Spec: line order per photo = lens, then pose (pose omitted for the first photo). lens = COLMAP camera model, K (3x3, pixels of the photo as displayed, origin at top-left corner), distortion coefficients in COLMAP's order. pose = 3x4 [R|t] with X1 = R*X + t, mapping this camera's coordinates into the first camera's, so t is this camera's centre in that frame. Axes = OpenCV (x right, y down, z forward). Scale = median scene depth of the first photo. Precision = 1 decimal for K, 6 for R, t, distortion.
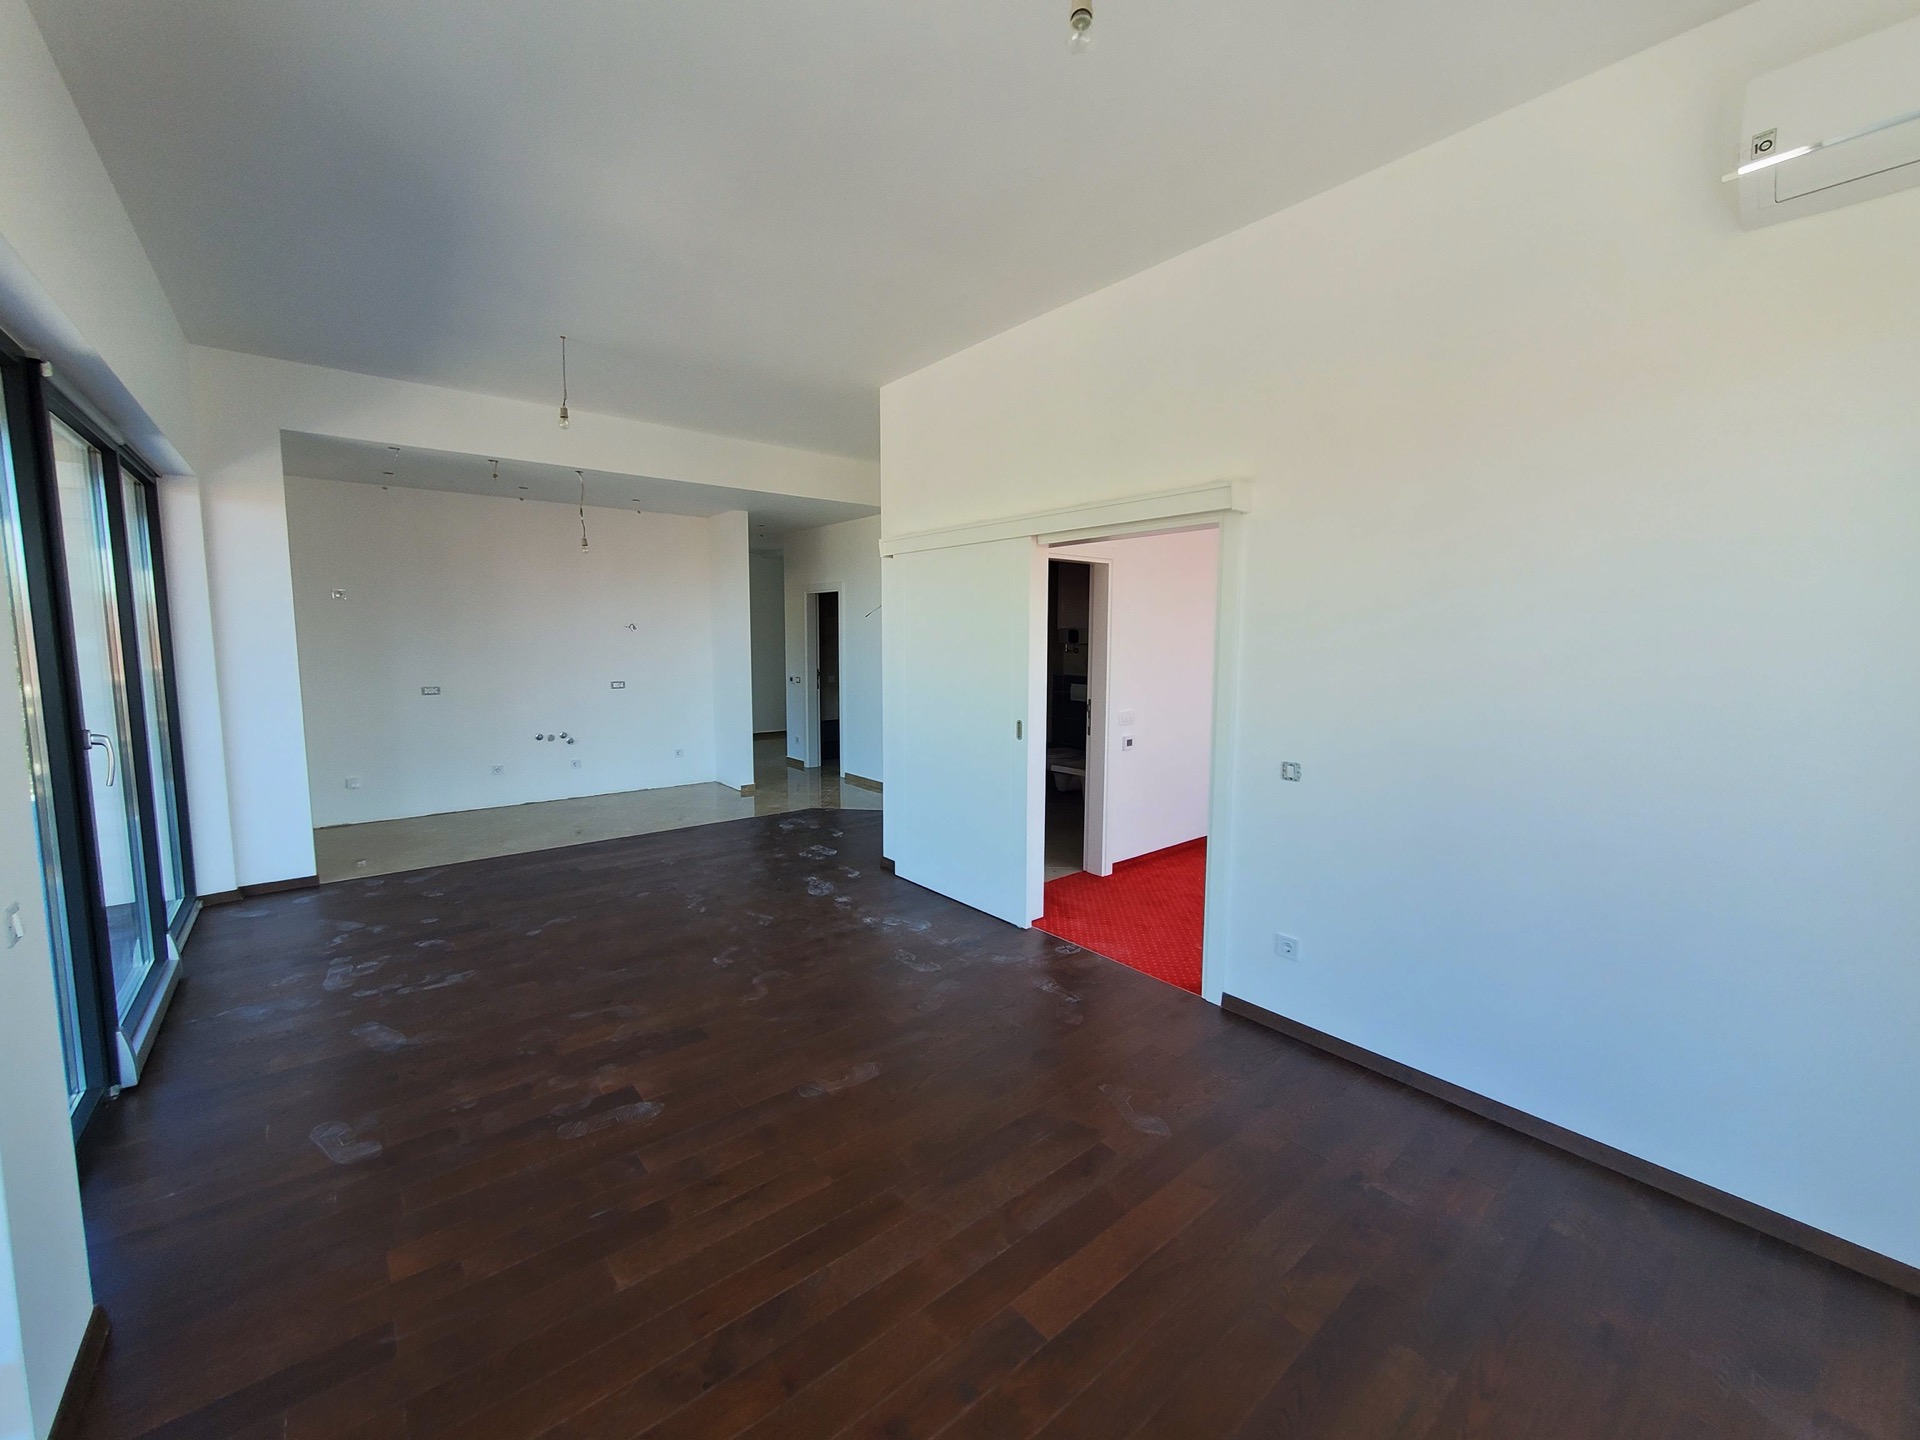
lens RADIAL K [[771.3, 0, 960.0], [0, 771.3, 720.0], [0, 0, 1]] dist [-0.002372, -0.000326]
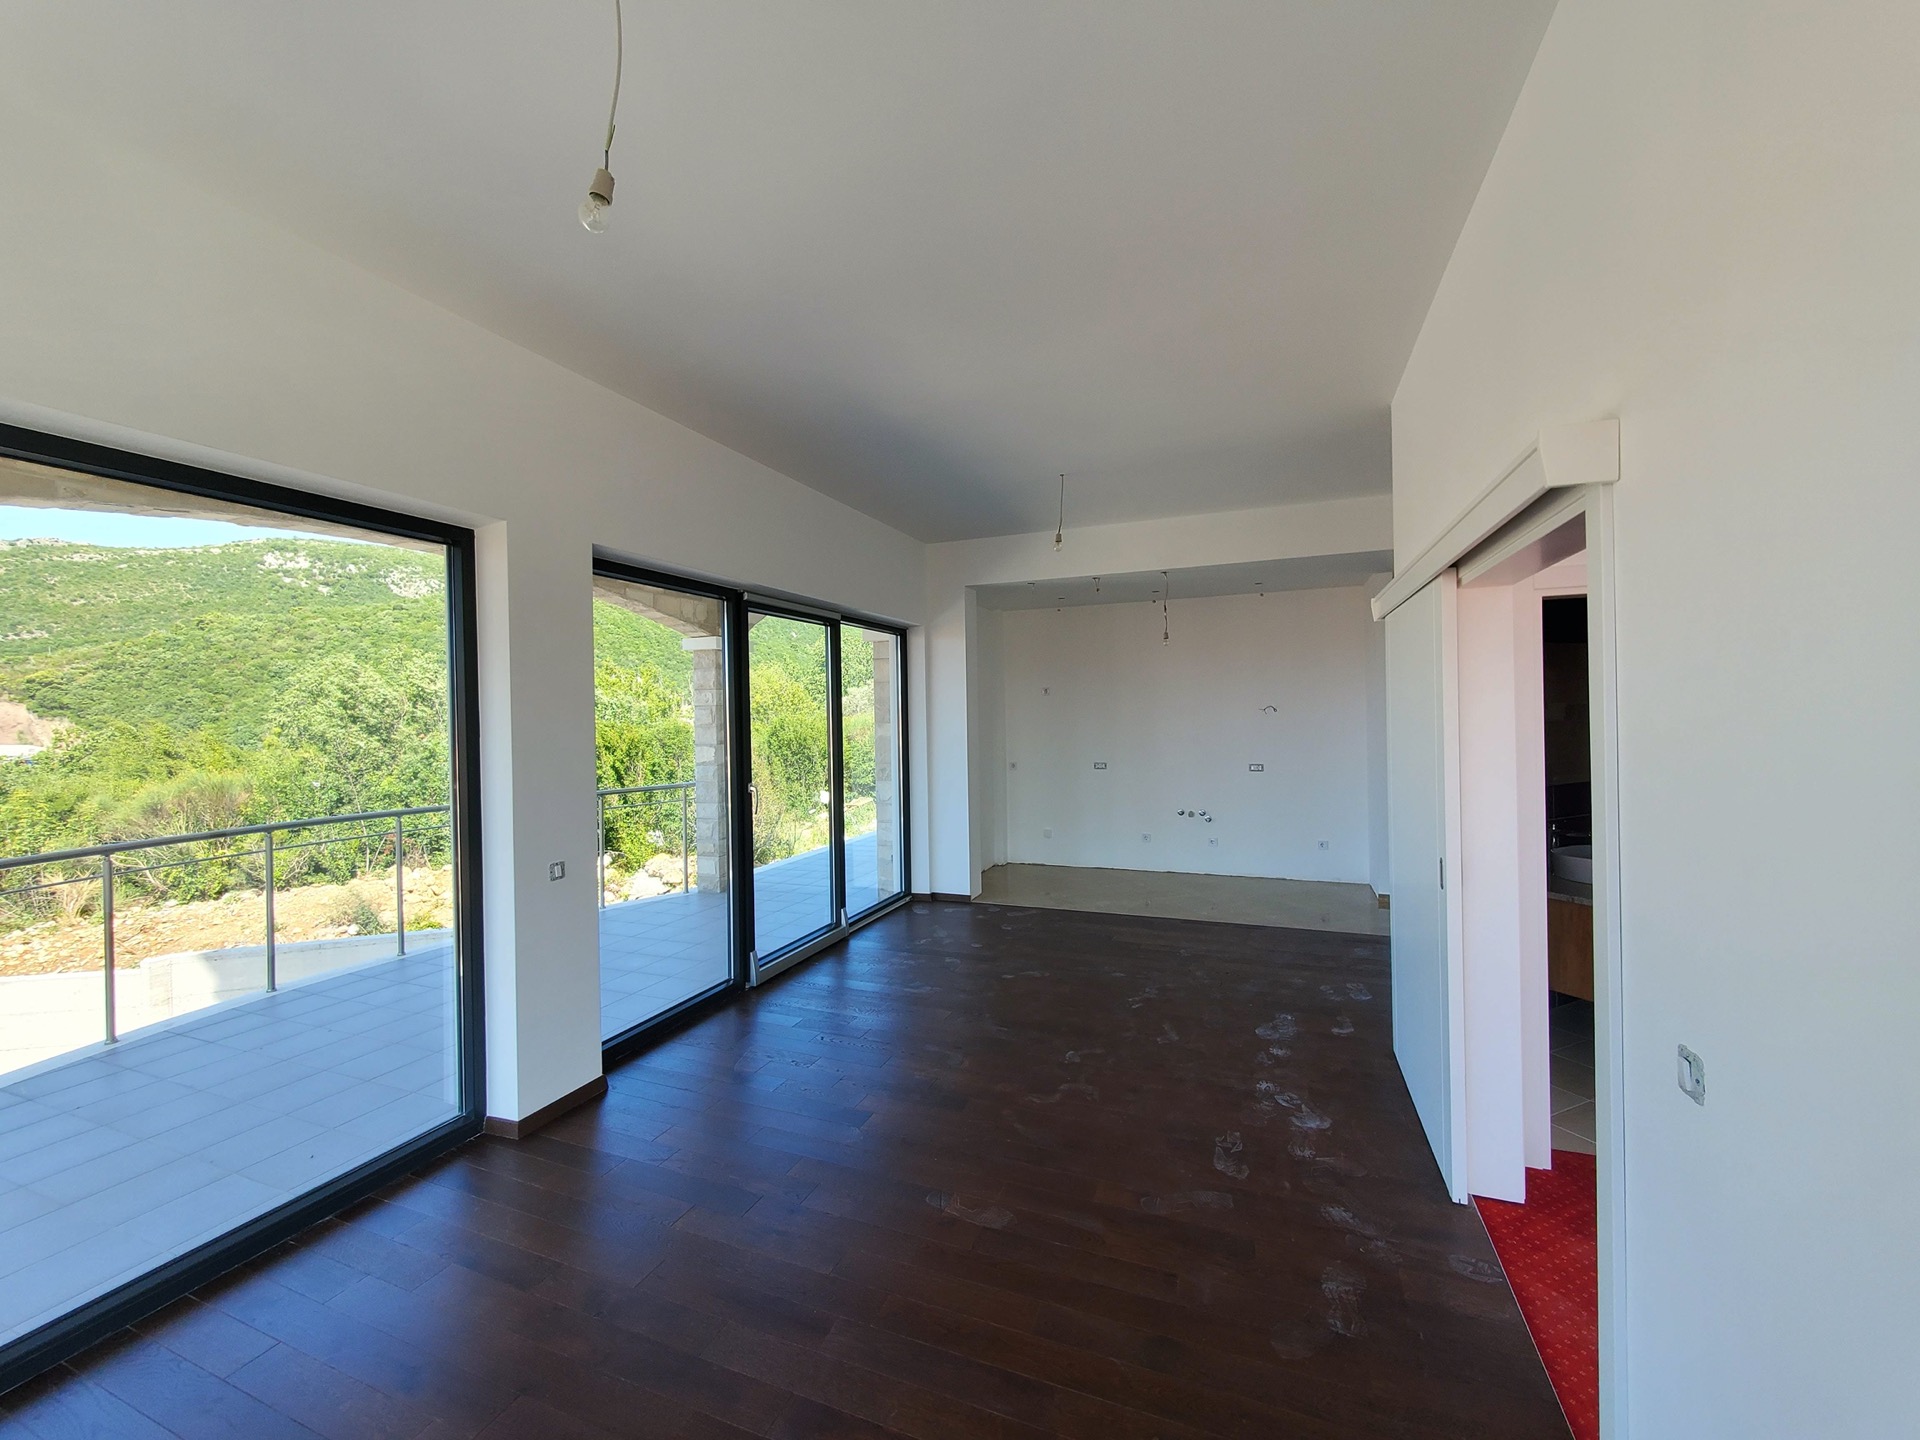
lens RADIAL K [[771.9, 0, 960.0], [0, 771.9, 720.0], [0, 0, 1]] dist [0.001253, 0.000113]
pose [[0.469415, -0.007272, -0.882948, 0.404095], [-0.076513, 0.995870, -0.048880, -0.045874], [0.879657, 0.090502, 0.466919, 0.303524]]
